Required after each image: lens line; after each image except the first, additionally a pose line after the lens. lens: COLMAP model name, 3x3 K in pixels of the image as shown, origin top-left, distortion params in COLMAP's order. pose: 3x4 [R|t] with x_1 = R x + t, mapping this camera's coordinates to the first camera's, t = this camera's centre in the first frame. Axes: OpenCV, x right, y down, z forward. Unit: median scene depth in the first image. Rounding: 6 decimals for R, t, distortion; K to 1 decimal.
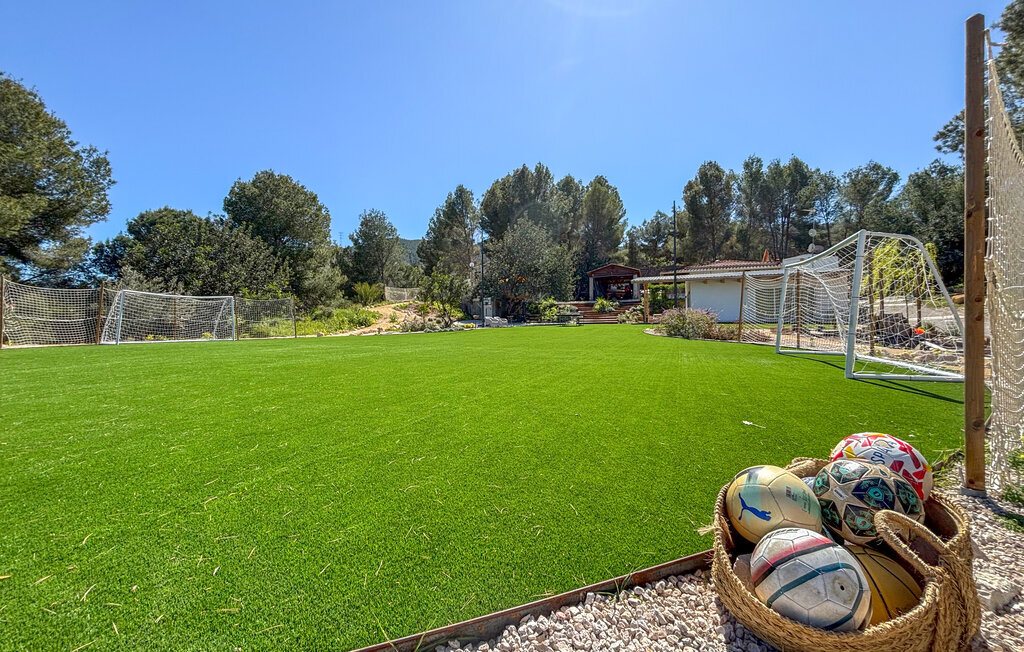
lens RADIAL K [[400.5, 0, 512.0], [0, 400.5, 326.0], [0, 0, 1]] dist [0.000625, 0.000178]
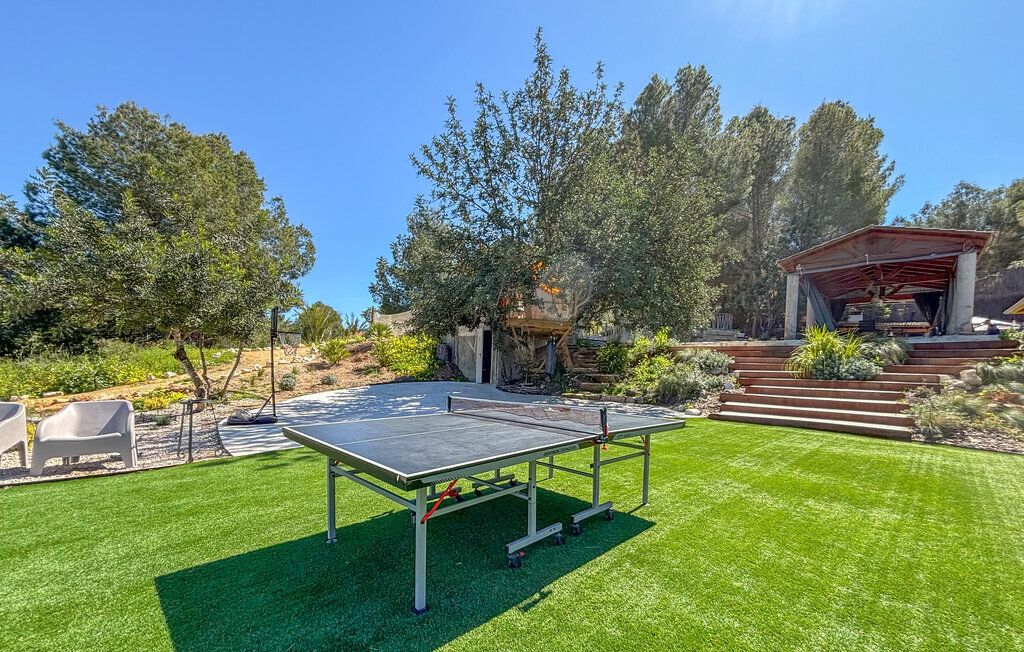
lens RADIAL K [[413.3, 0, 528.5], [0, 413.3, 361.9], [0, 0, 1]] dist [0.000852, 0.000134]
pose [[0.917139, 0.033400, -0.397165, 0.139158], [-0.042435, 0.999001, -0.013981, -0.031049], [0.396301, 0.029676, 0.917641, 0.610525]]
